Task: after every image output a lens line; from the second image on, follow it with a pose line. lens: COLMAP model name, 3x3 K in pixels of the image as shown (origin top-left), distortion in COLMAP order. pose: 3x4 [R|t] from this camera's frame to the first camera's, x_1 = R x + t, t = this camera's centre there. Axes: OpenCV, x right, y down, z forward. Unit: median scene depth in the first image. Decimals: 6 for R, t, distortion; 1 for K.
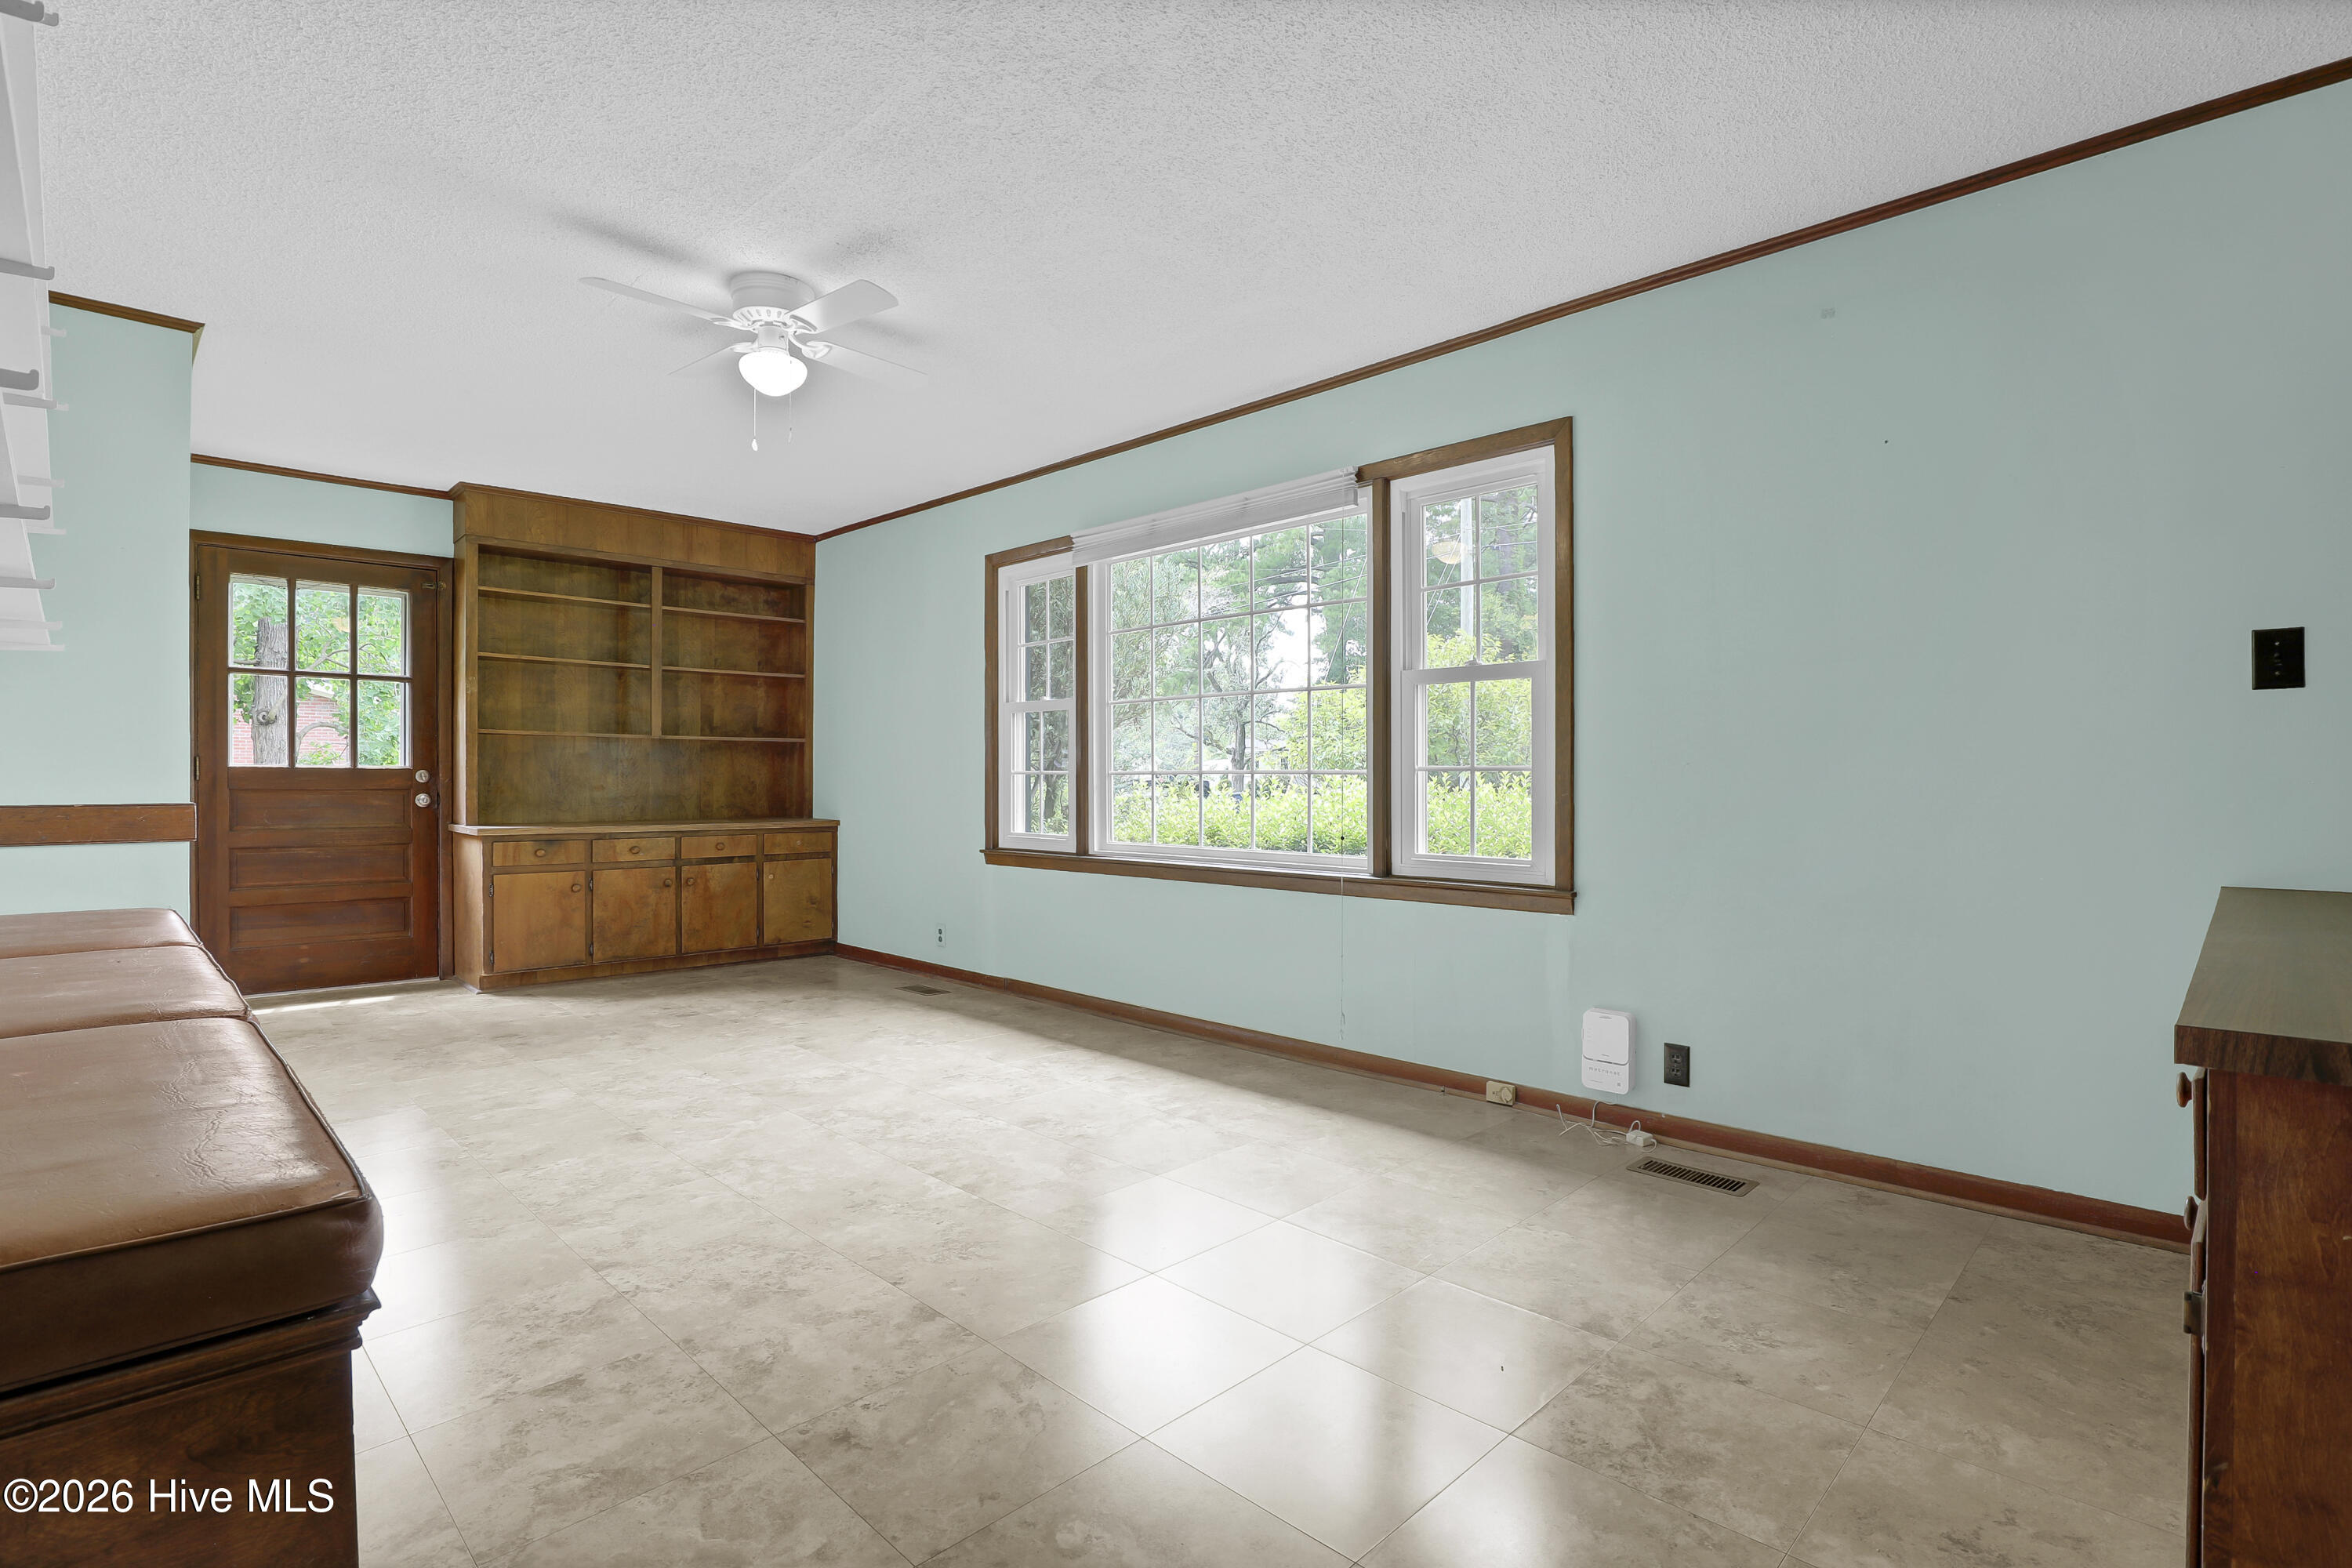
lens RADIAL K [[1107.0, 0, 1178.8], [0, 1107.0, 784.5], [0, 0, 1]] dist [-0.005754, -0.000301]
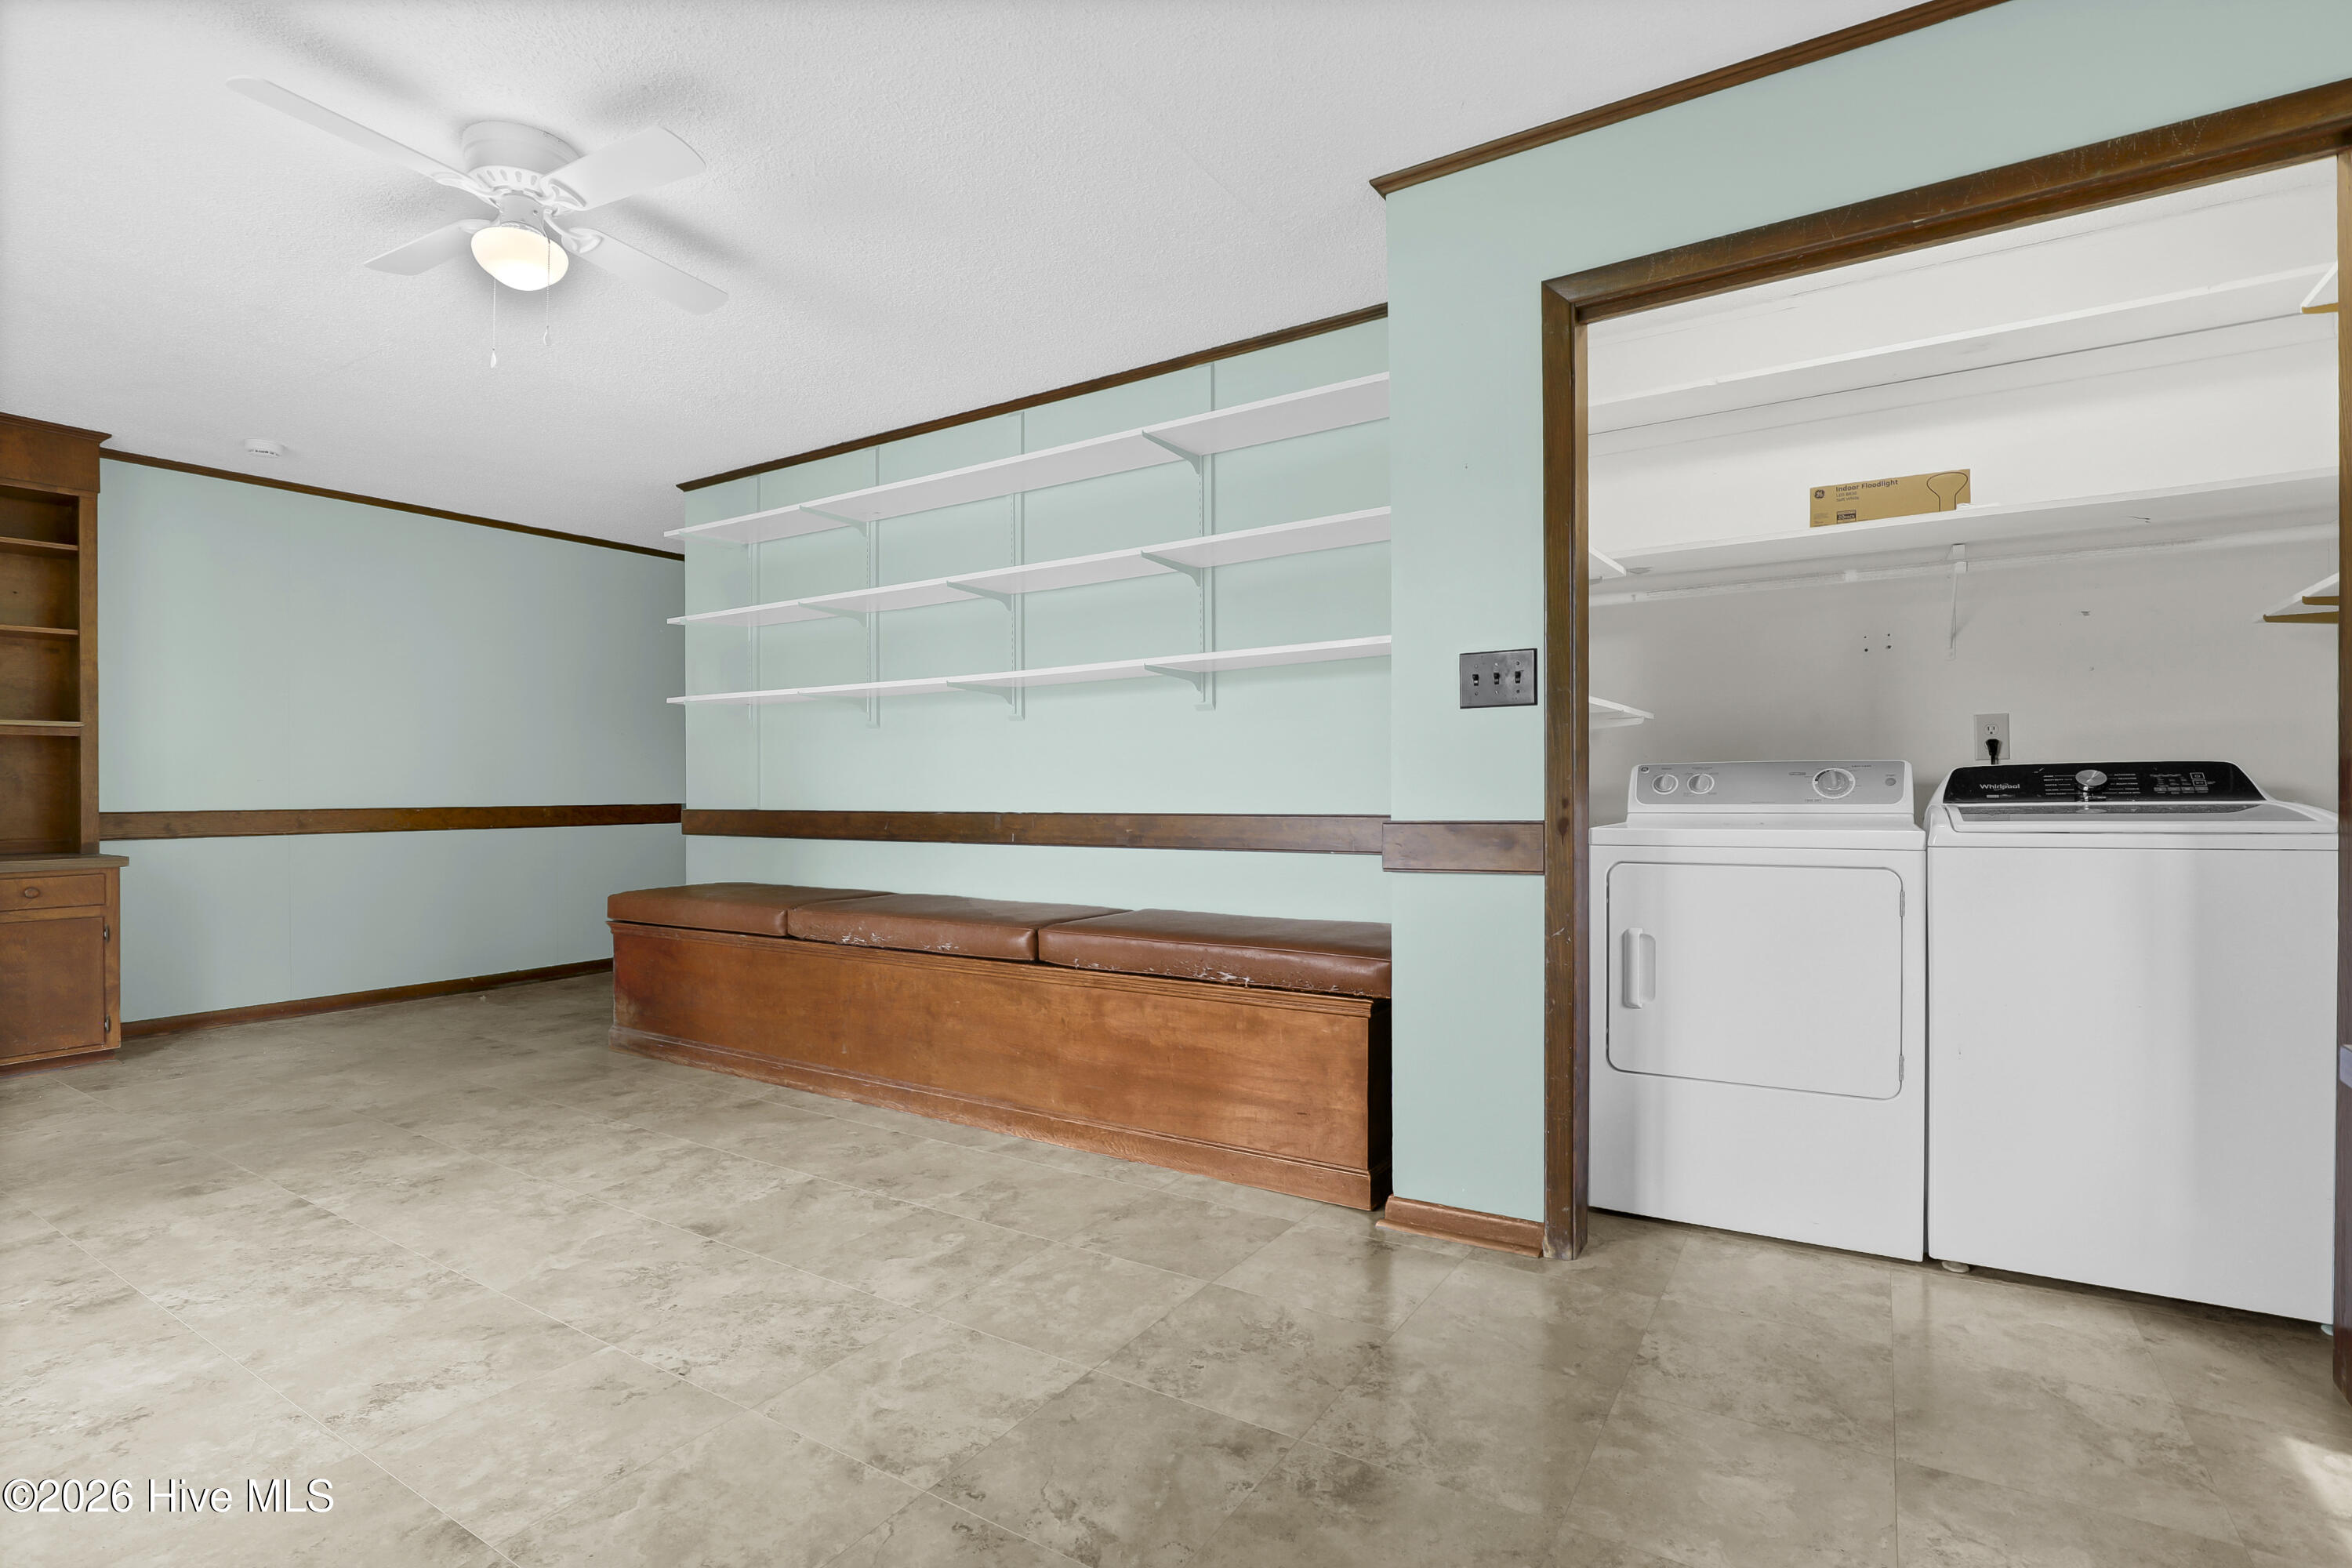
lens RADIAL K [[1107.0, 0, 1177.0], [0, 1107.0, 785.5], [0, 0, 1]] dist [-0.005754, -0.000301]
pose [[-0.977099, 0.008049, -0.212632, -0.729964], [0.007864, 0.999968, 0.001719, -0.011551], [0.212639, 0.000007, -0.977131, 2.068833]]
